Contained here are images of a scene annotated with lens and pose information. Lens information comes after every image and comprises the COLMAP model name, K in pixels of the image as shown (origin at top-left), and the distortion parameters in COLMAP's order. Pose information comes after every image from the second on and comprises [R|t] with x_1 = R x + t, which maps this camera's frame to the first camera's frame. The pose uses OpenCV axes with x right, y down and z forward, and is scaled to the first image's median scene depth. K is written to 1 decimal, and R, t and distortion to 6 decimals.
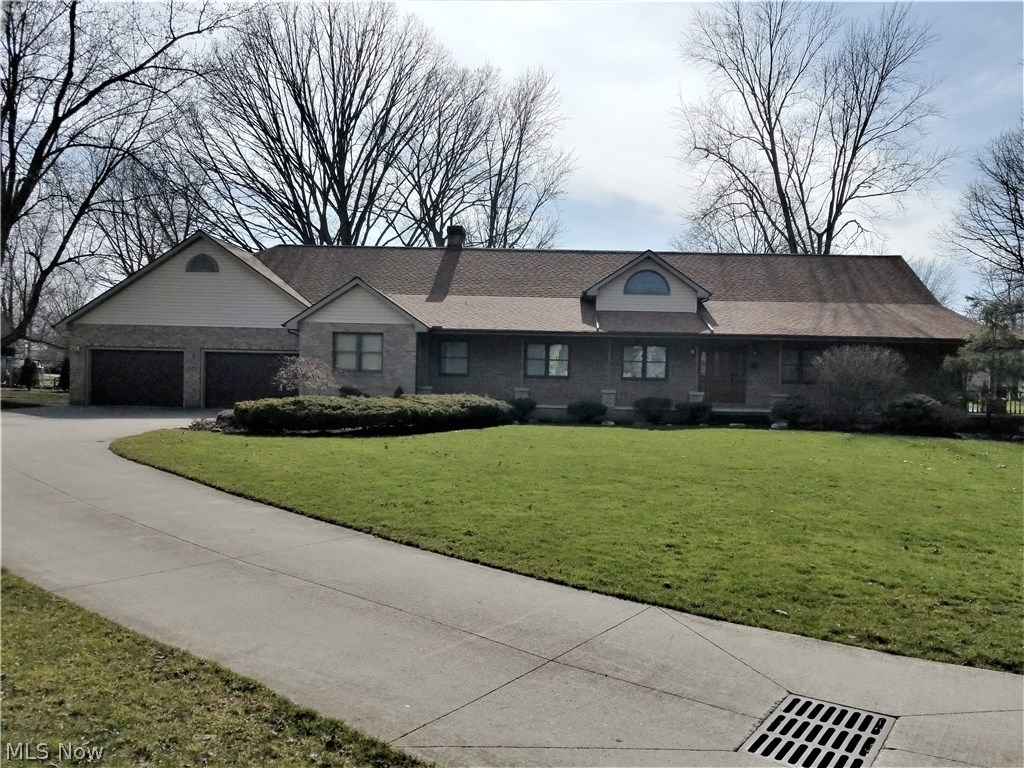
lens RADIAL K [[861.7, 0, 509.5], [0, 861.7, 386.8], [0, 0, 1]] dist [0.028888, -0.028732]
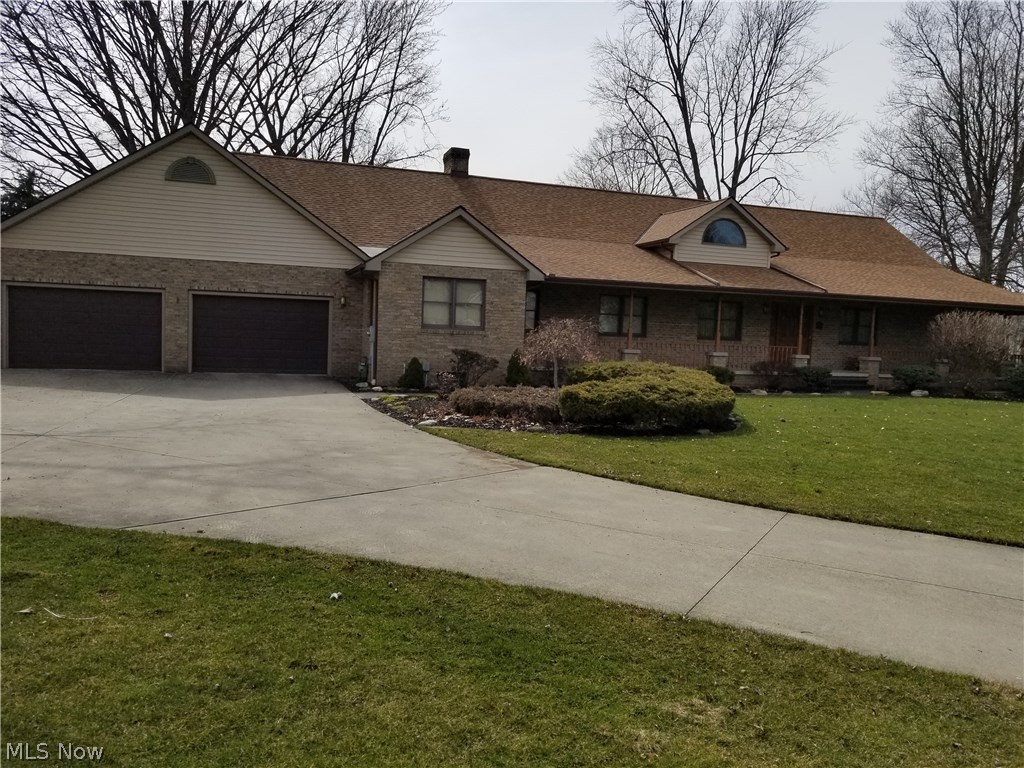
lens RADIAL K [[861.7, 0, 512.7], [0, 861.7, 382.3], [0, 0, 1]] dist [0.028888, -0.028732]
pose [[0.925236, -0.010596, 0.379244, -0.394866], [-0.015327, 0.997750, 0.065269, -0.019082], [-0.379083, -0.066202, 0.922992, 0.232307]]
